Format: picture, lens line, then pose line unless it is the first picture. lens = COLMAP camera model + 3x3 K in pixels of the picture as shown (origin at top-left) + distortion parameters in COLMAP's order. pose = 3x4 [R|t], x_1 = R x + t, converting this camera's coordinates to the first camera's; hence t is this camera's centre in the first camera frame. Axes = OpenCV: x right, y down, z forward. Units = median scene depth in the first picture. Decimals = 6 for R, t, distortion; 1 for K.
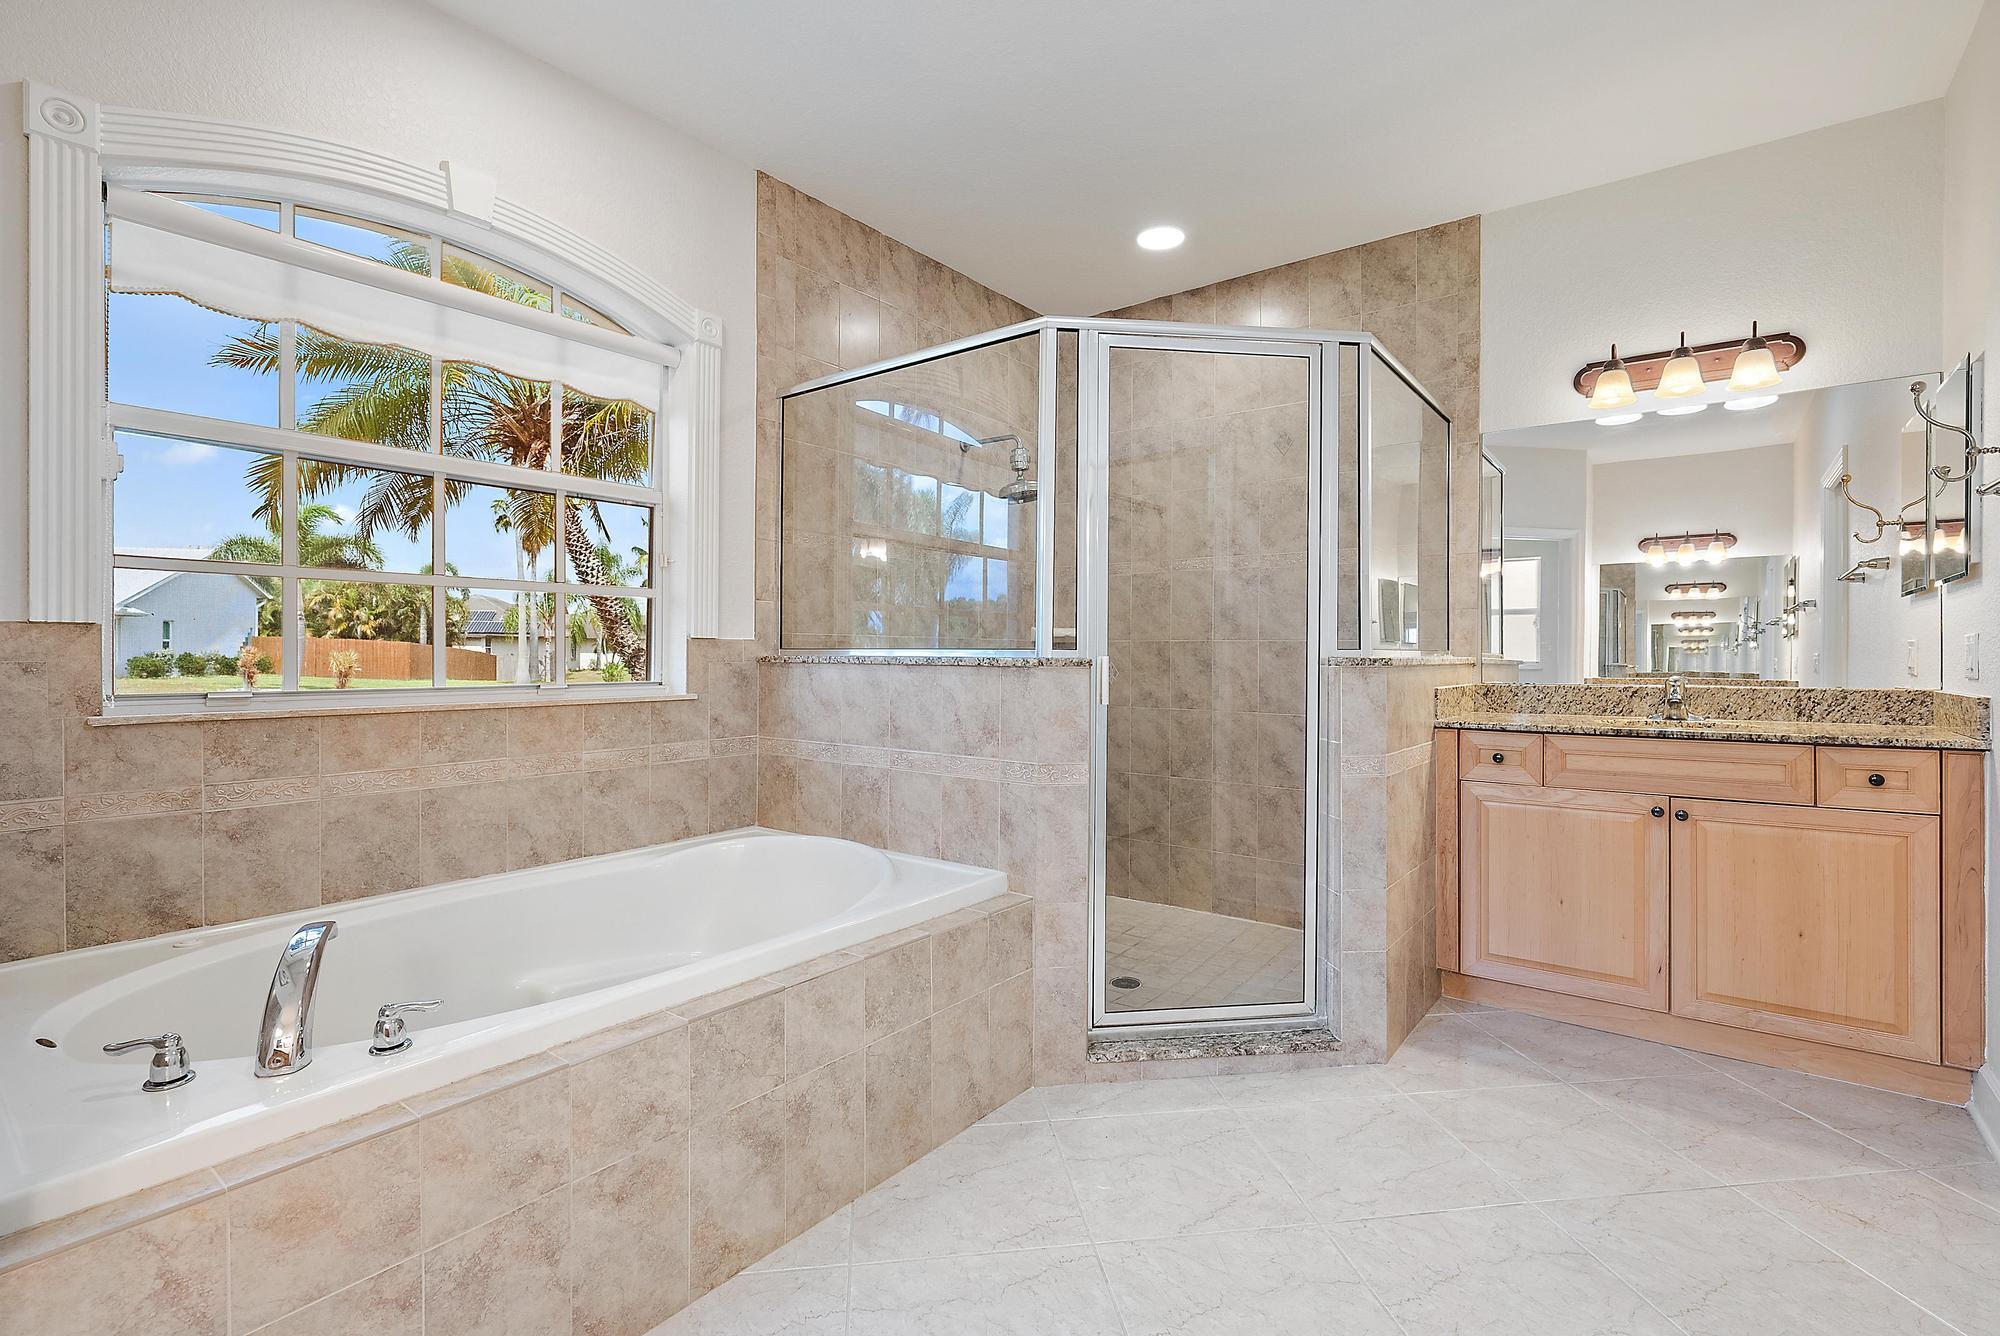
lens RADIAL K [[892.9, 0, 1017.3], [0, 892.9, 664.1], [0, 0, 1]] dist [0.000155, -0.000243]
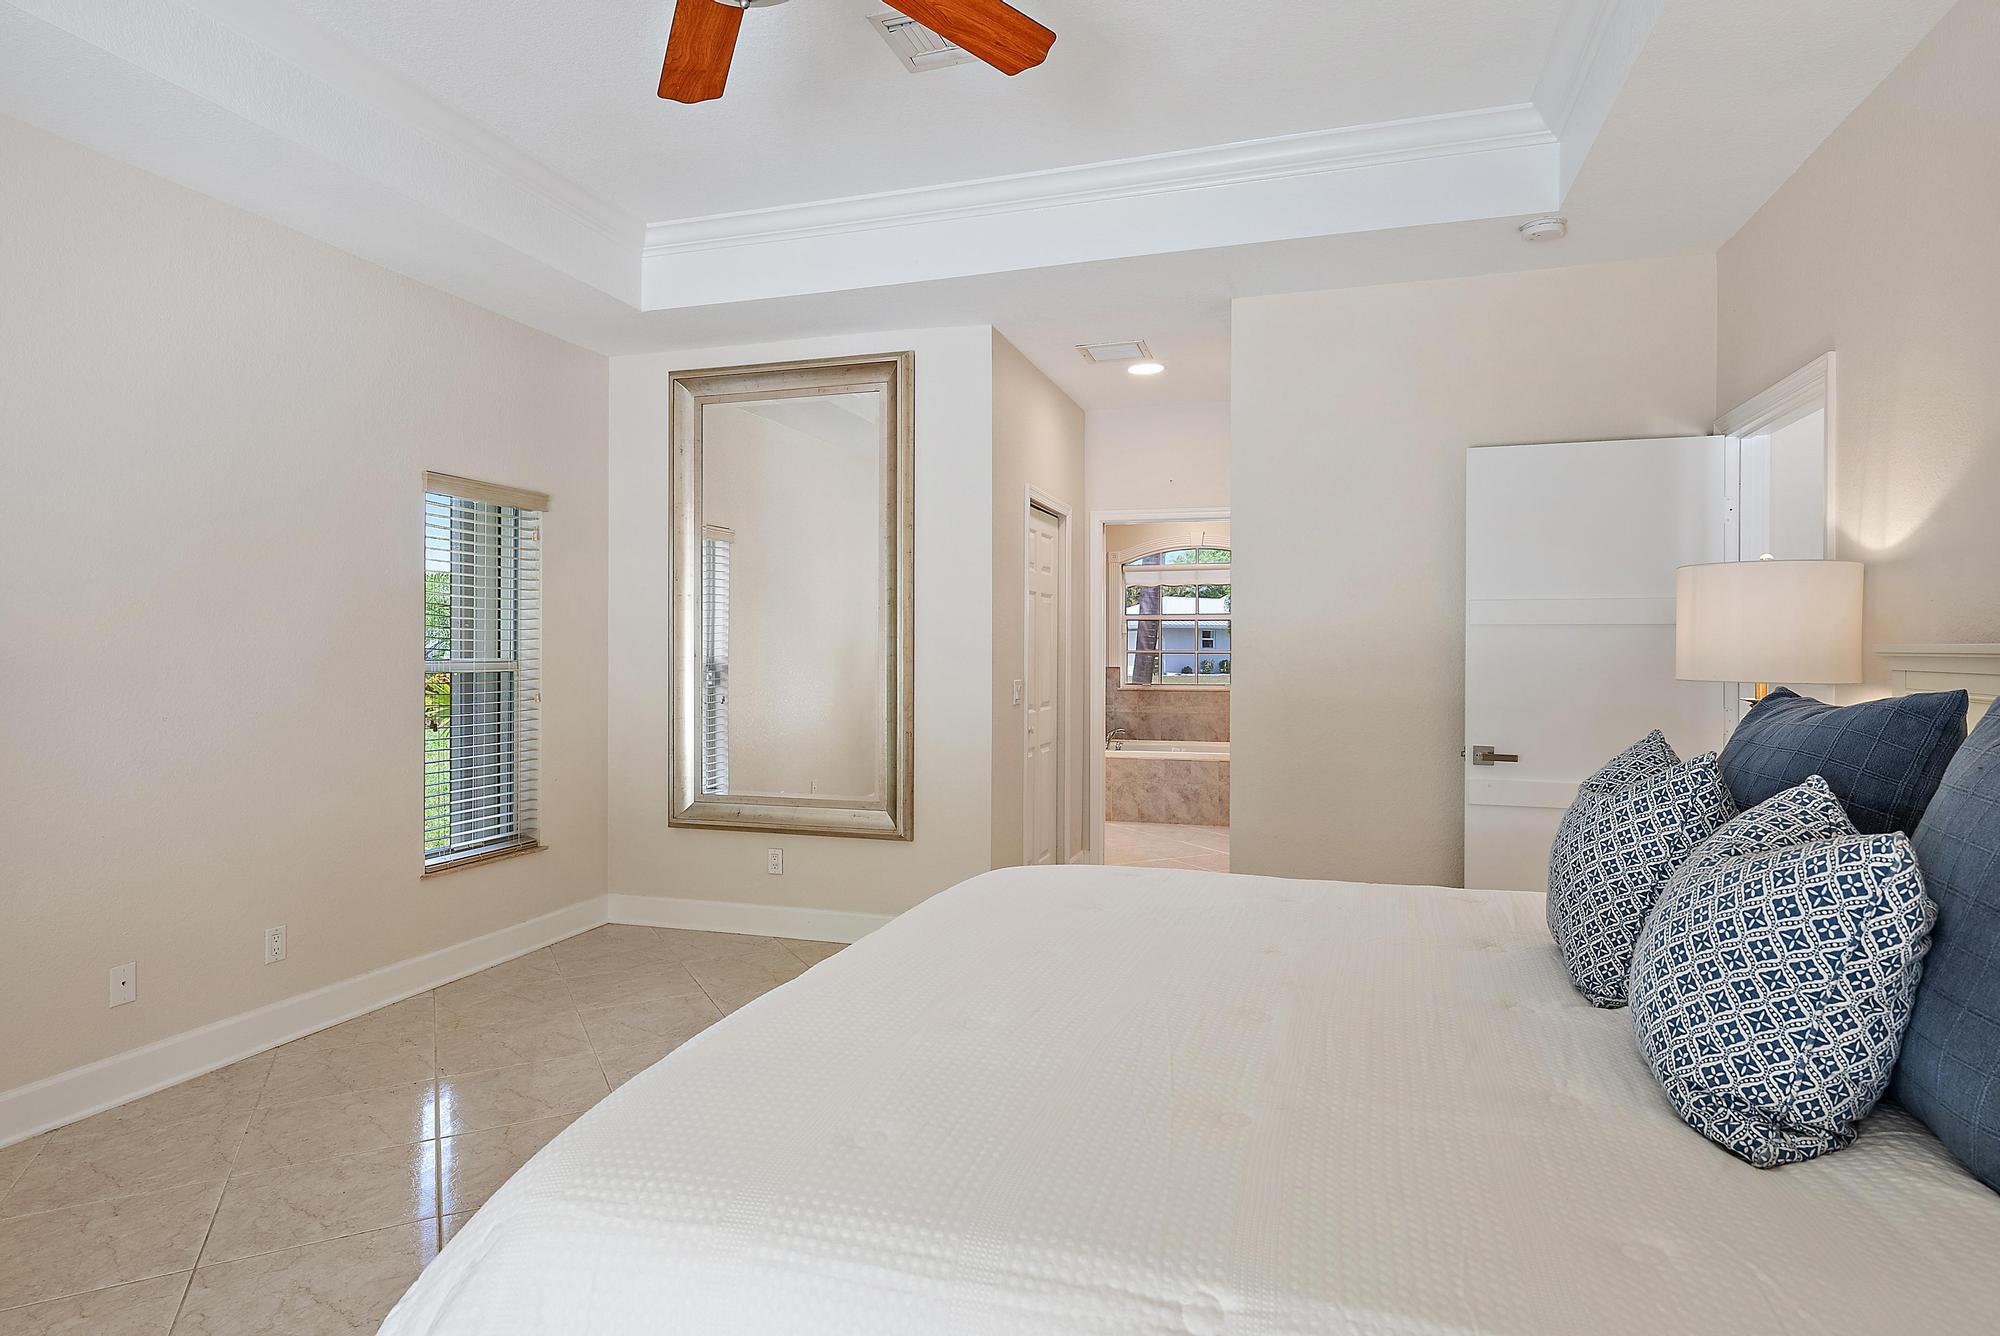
lens RADIAL K [[1123.8, 0, 1005.2], [0, 1123.8, 664.1], [0, 0, 1]] dist [-0.006484, -0.000067]
pose [[0.340747, 0.008523, -0.940116, 3.605993], [-0.006640, 0.999956, 0.006659, -0.084324], [0.940132, 0.003973, 0.340789, -1.292692]]
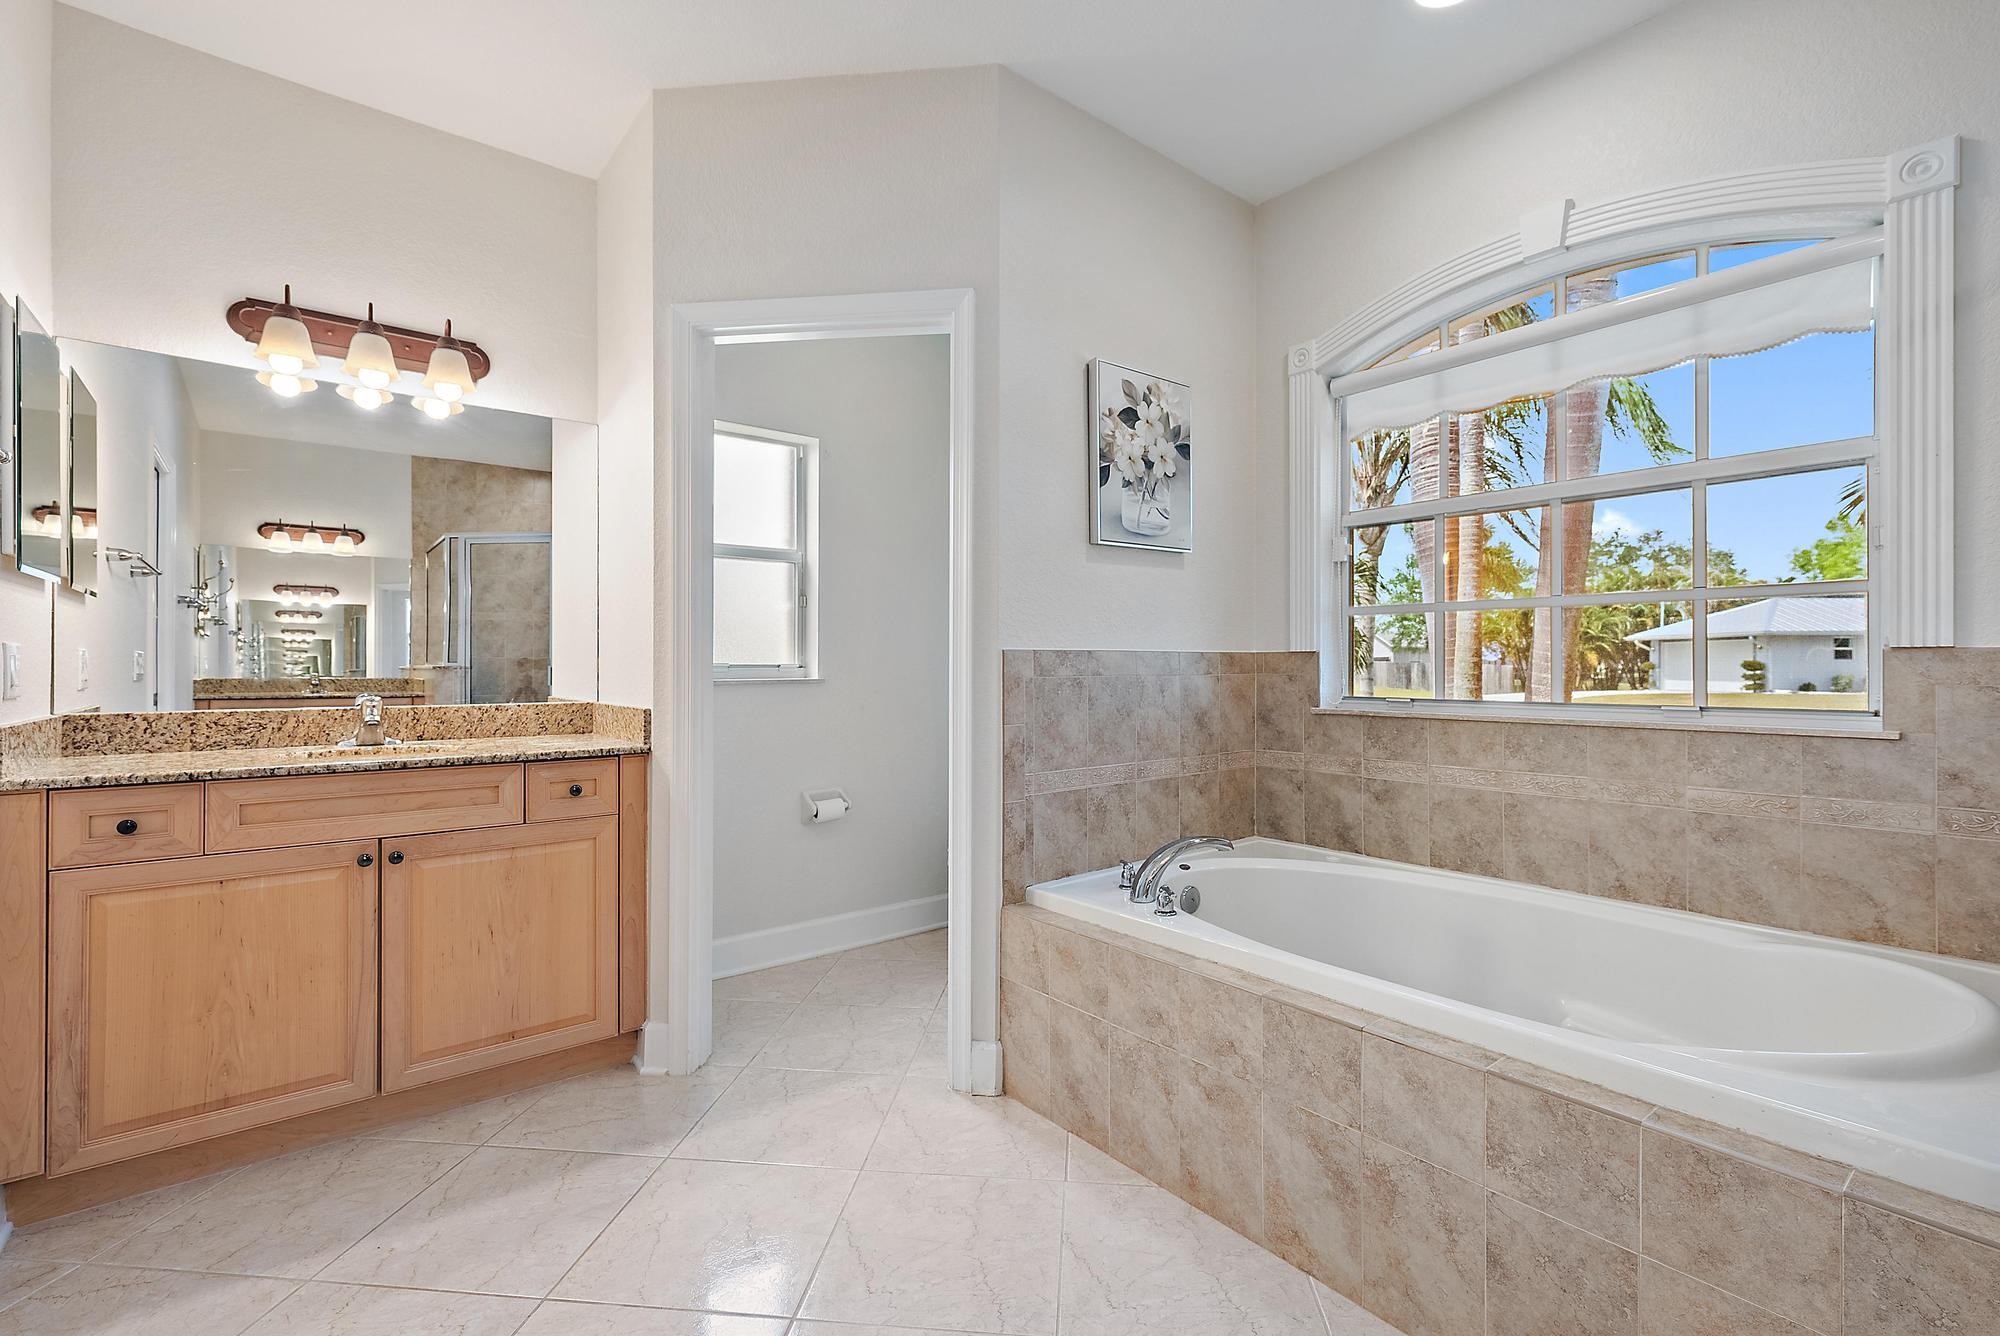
lens RADIAL K [[892.9, 0, 1005.3], [0, 892.9, 662.4], [0, 0, 1]] dist [0.000155, -0.000243]
pose [[-0.236714, -0.006522, -0.971558, 0.633567], [-0.012195, 0.999919, -0.003742, -0.010638], [0.971503, 0.010963, -0.236774, 0.736706]]
